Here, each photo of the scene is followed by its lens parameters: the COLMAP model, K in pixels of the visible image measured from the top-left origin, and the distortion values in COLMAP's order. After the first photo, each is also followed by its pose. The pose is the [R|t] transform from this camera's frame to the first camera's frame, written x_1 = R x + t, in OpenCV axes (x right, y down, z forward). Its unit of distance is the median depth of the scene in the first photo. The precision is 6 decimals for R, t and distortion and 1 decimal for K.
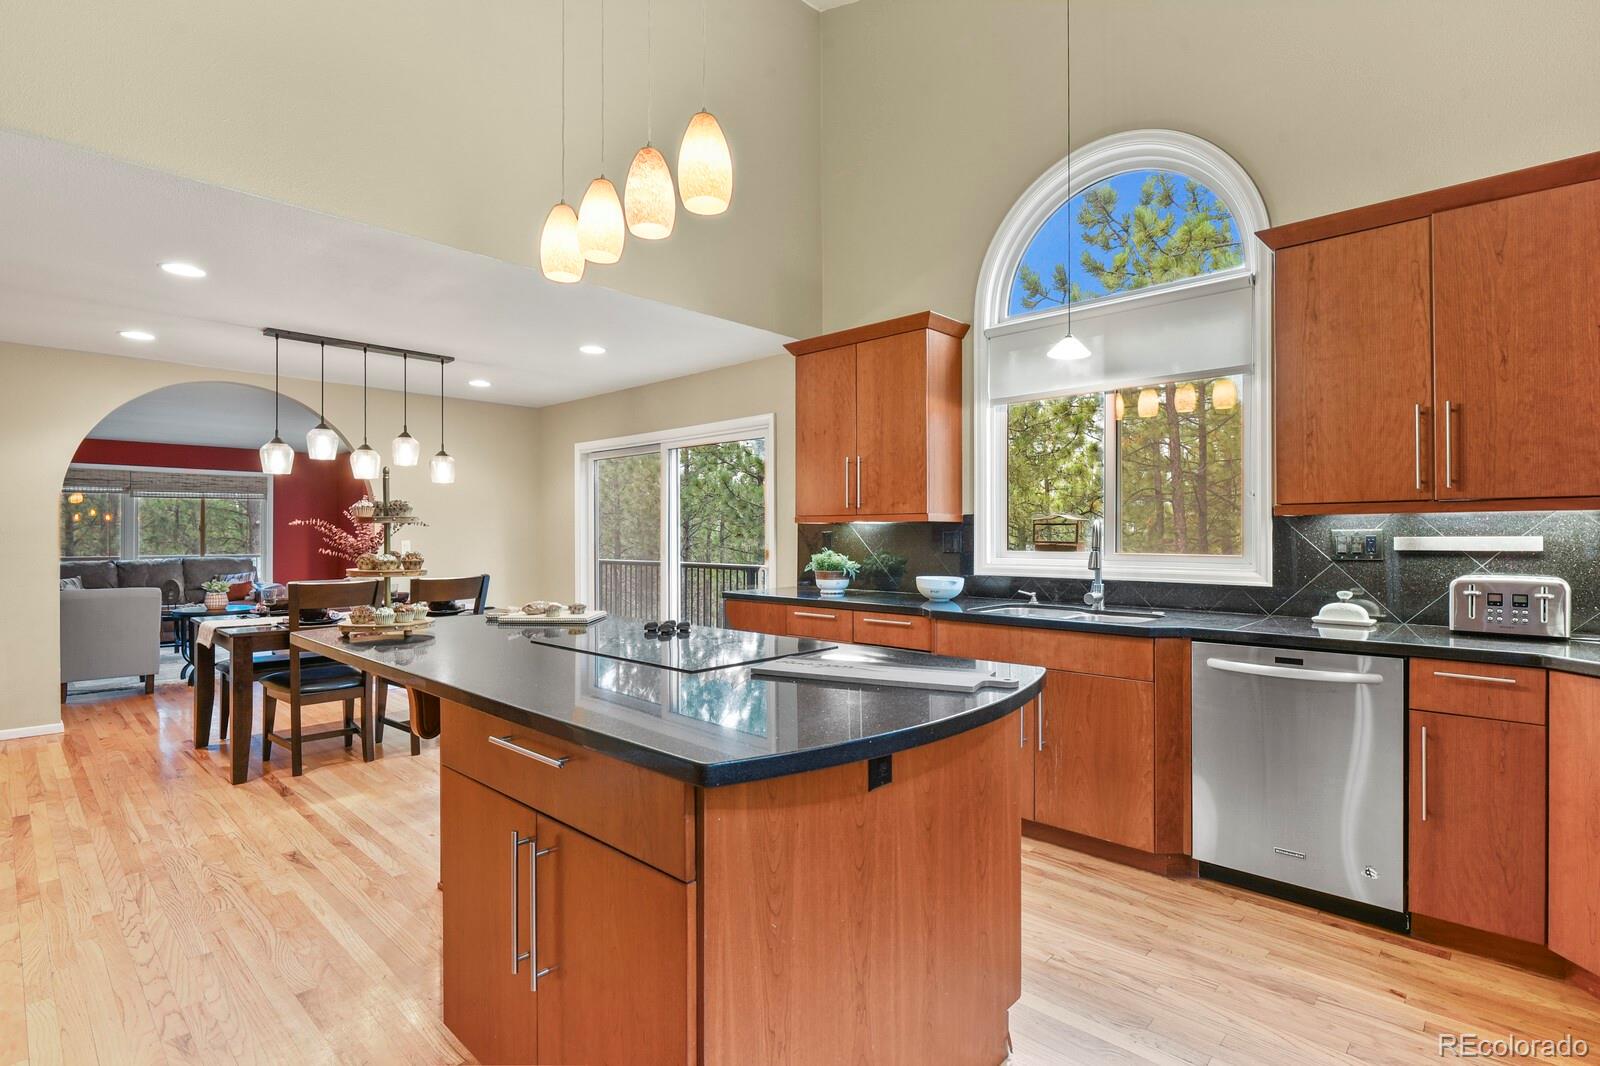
lens RADIAL K [[777.7, 0, 799.9], [0, 777.7, 537.8], [0, 0, 1]] dist [-0.005735, -0.004572]
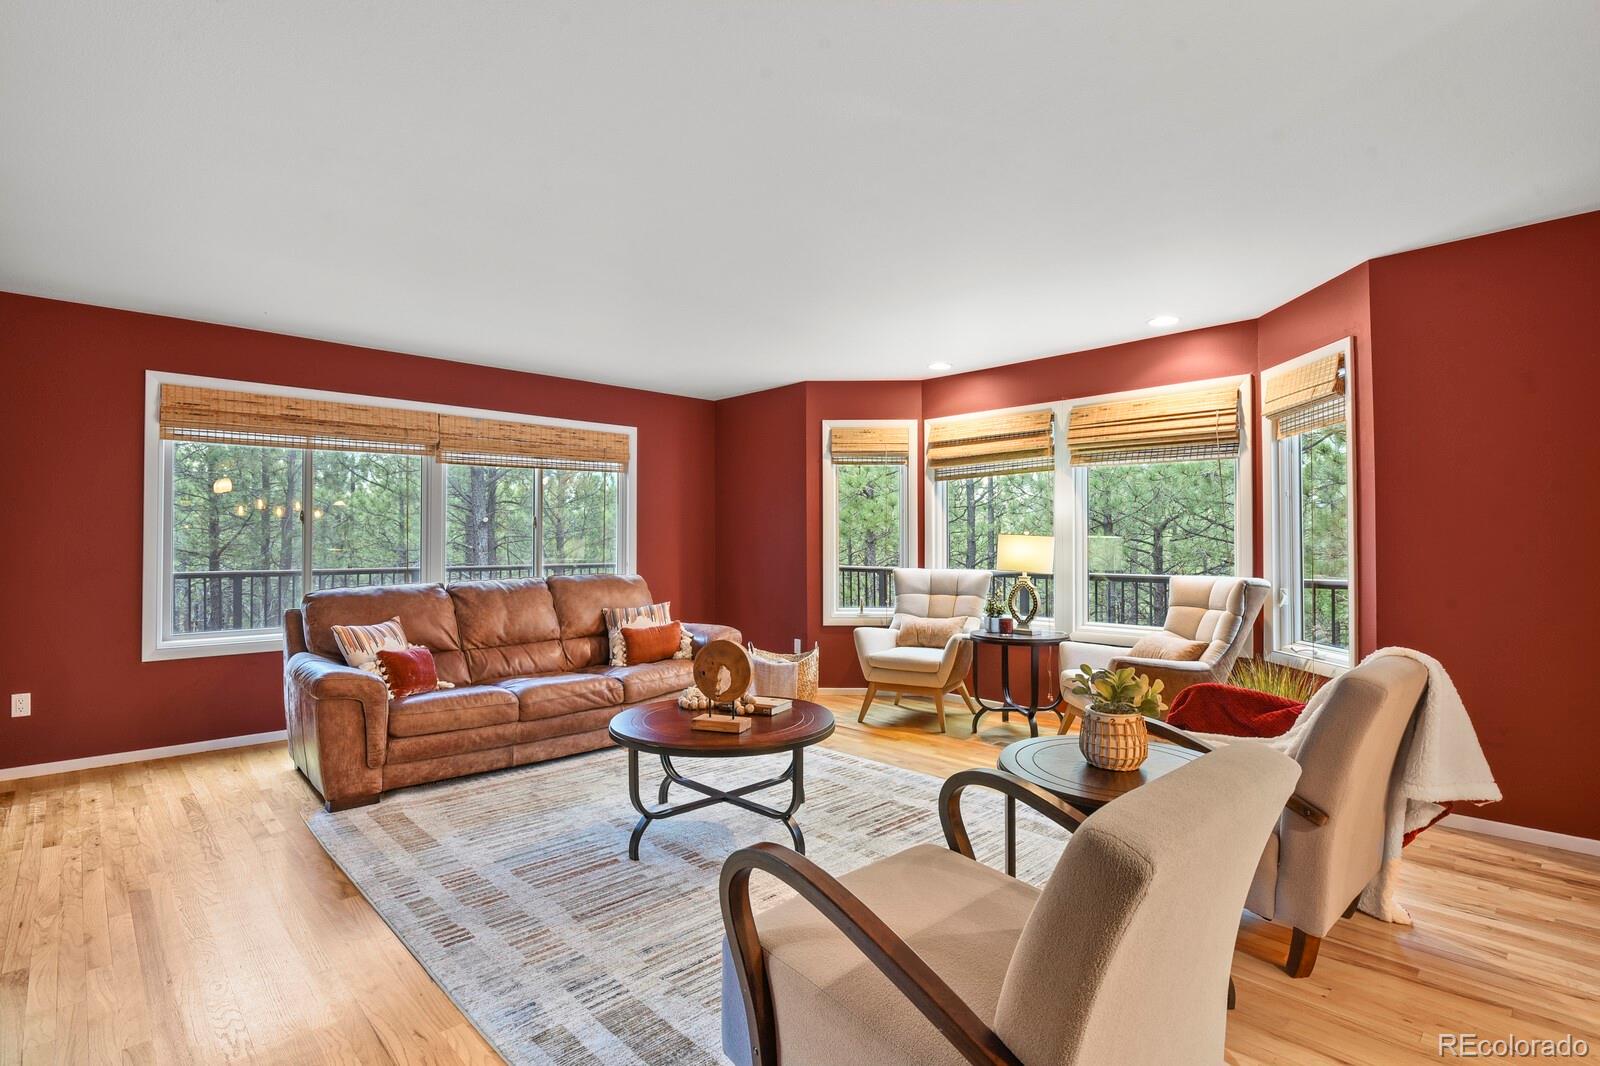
lens RADIAL K [[777.7, 0, 808.2], [0, 777.7, 527.5], [0, 0, 1]] dist [-0.005735, -0.004572]
pose [[0.998835, -0.006733, -0.047781, -0.566361], [0.006089, 0.999889, -0.013625, 0.001304], [0.047867, 0.013318, 0.998765, 0.457460]]
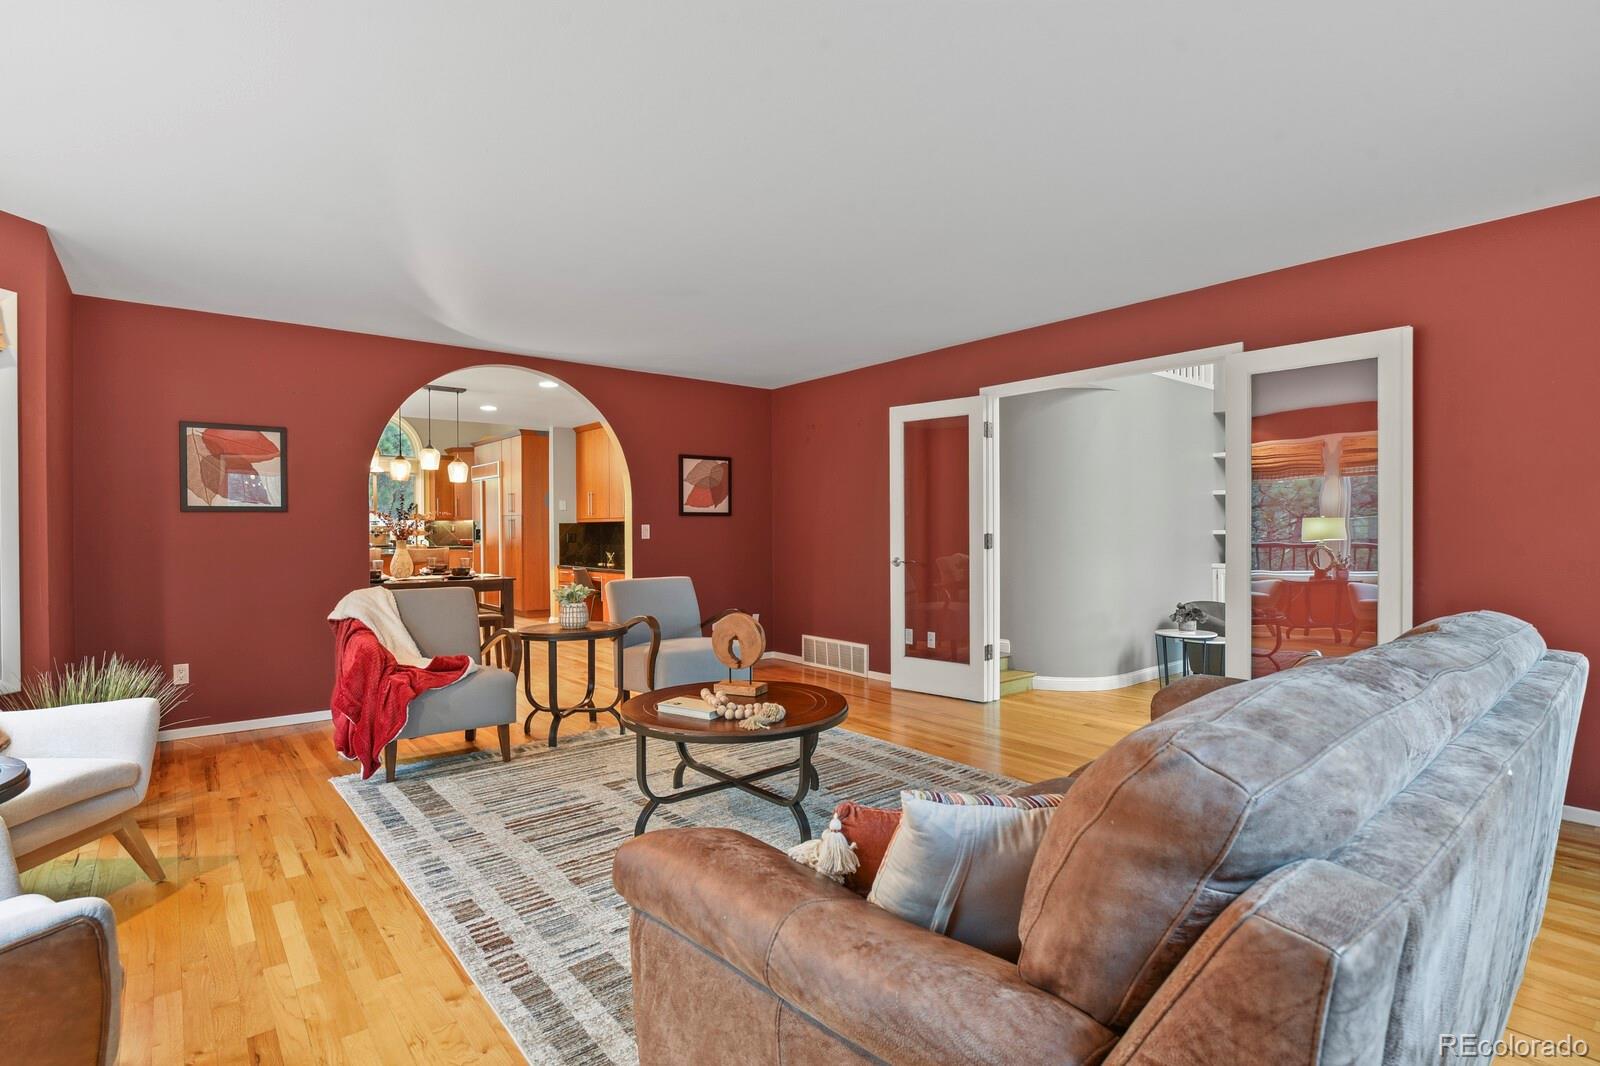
lens RADIAL K [[763.6, 0, 797.4], [0, 763.6, 533.9], [0, 0, 1]] dist [-0.014826, -0.000343]
pose [[-0.991353, 0.000040, 0.131226, -0.683007], [-0.000309, 0.999996, -0.002640, 0.006844], [-0.131225, -0.002657, -0.991349, 1.085517]]
